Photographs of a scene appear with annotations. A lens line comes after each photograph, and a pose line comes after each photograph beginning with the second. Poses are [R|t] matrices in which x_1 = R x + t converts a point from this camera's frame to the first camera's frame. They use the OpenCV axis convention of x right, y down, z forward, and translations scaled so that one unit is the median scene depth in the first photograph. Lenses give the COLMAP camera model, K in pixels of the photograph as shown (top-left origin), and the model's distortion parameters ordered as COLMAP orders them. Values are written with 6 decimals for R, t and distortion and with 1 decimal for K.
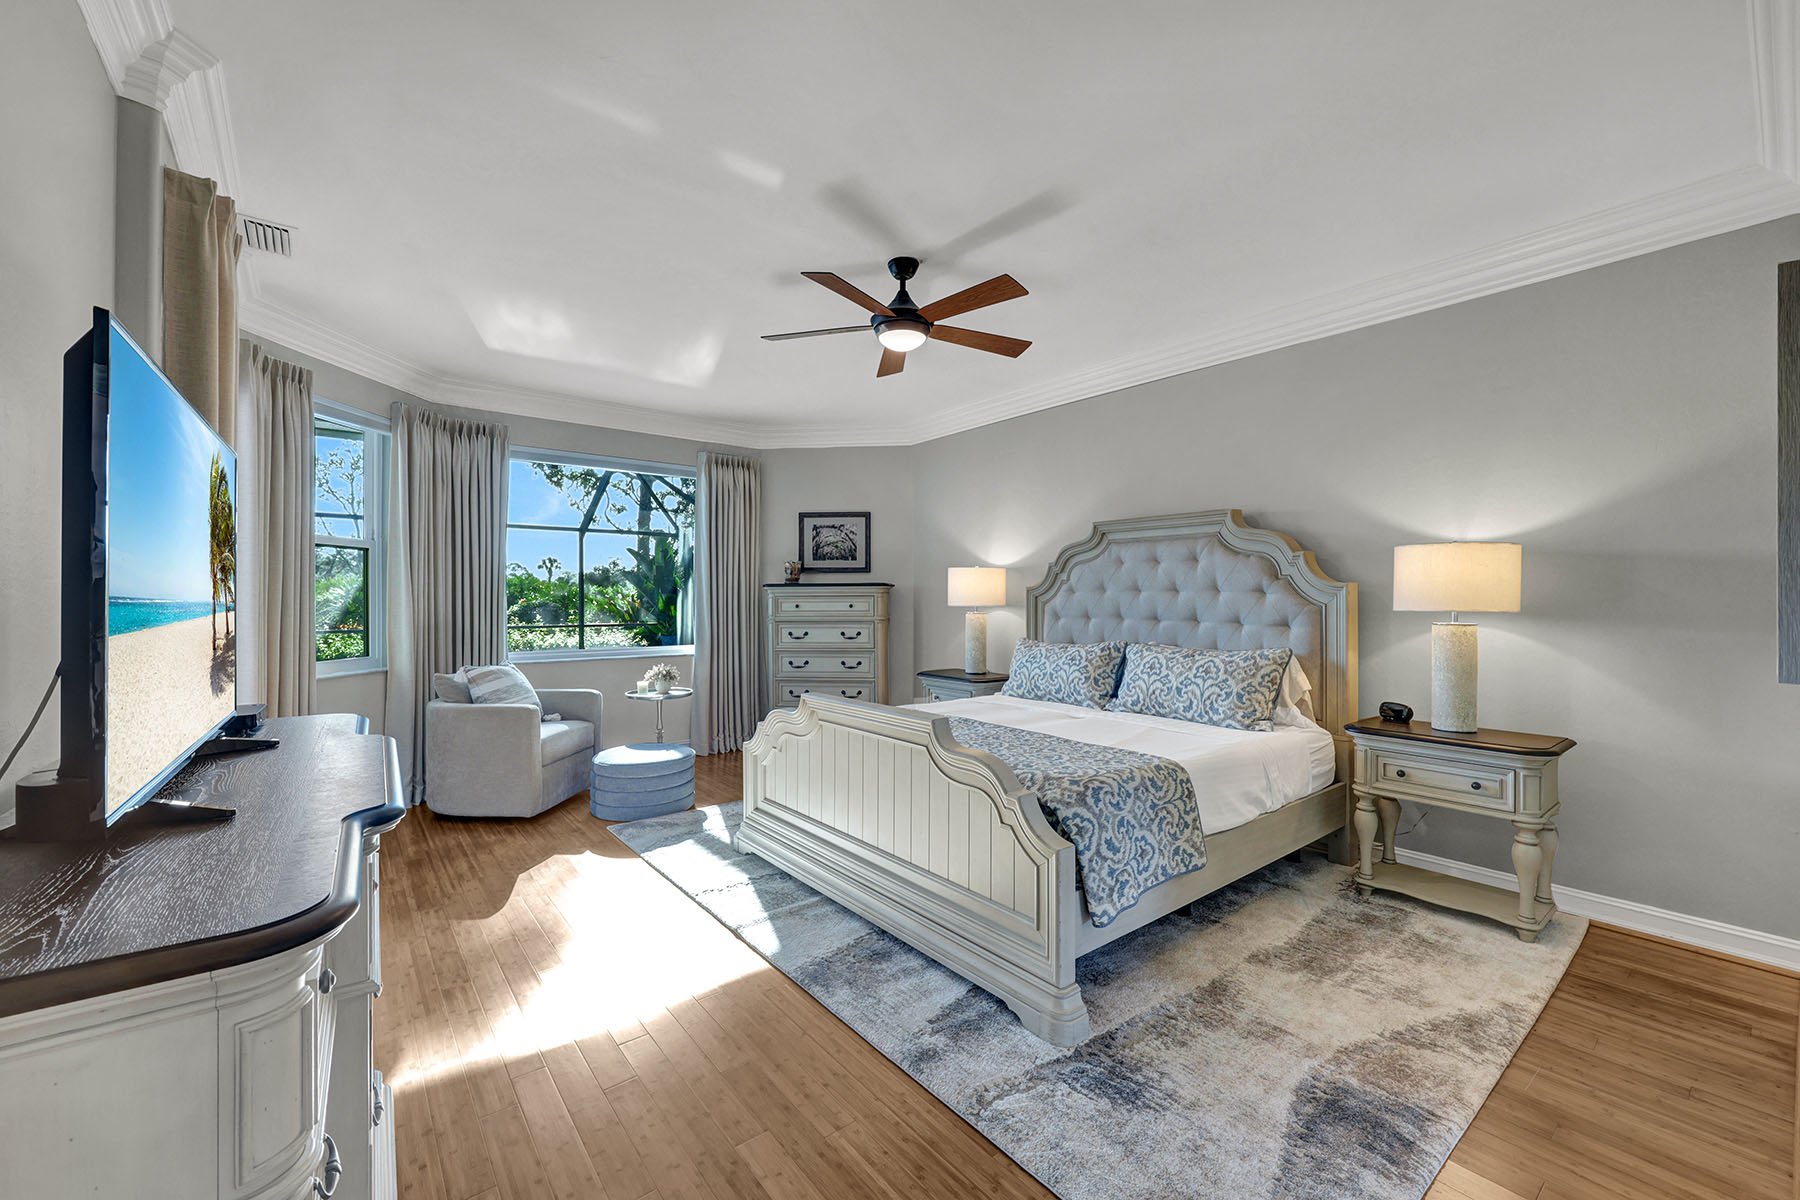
lens RADIAL K [[726.7, 0, 898.1], [0, 726.7, 599.6], [0, 0, 1]] dist [0.000976, -0.000064]
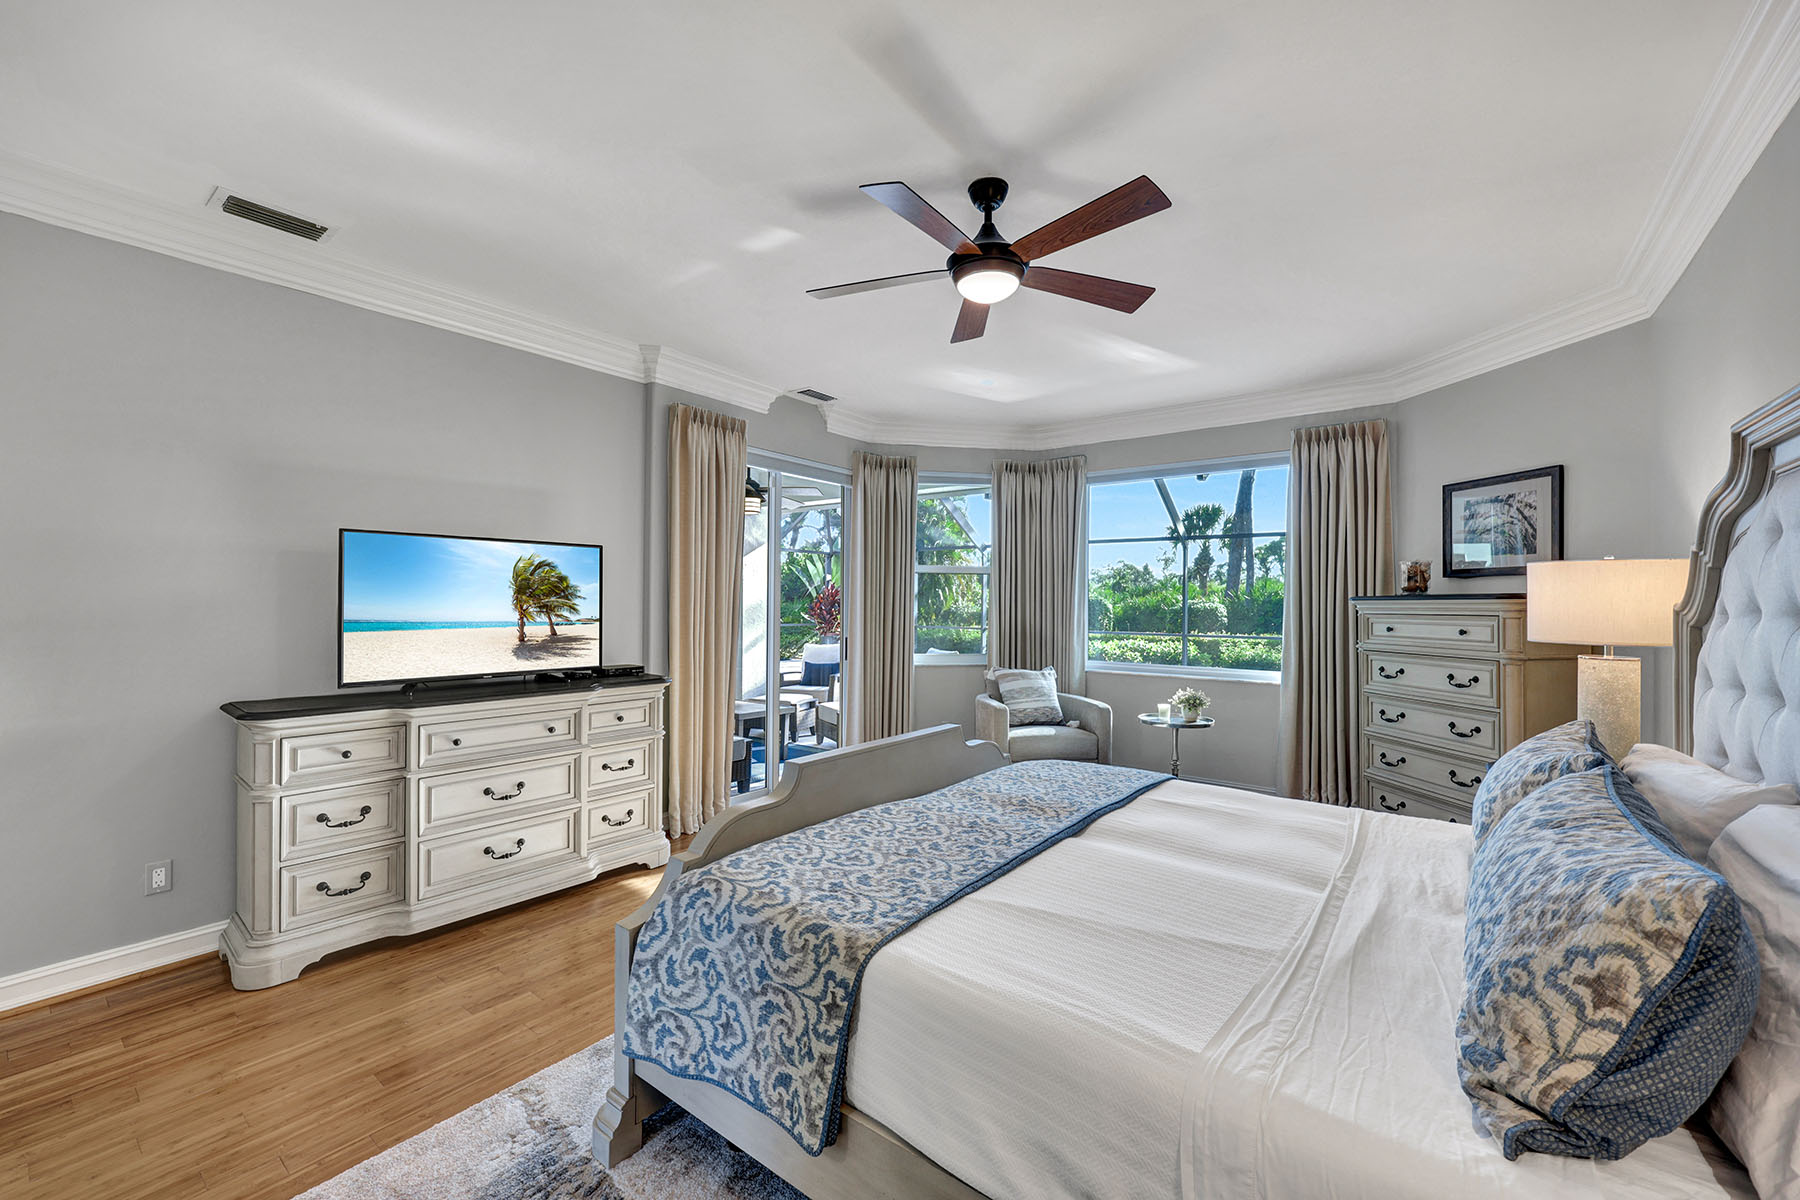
lens RADIAL K [[726.7, 0, 897.0], [0, 726.7, 595.3], [0, 0, 1]] dist [0.000976, -0.000064]
pose [[0.237992, -0.006260, -0.971247, 0.714156], [-0.008640, 0.999926, -0.008562, -0.022195], [0.971229, 0.010429, 0.237921, 0.703816]]
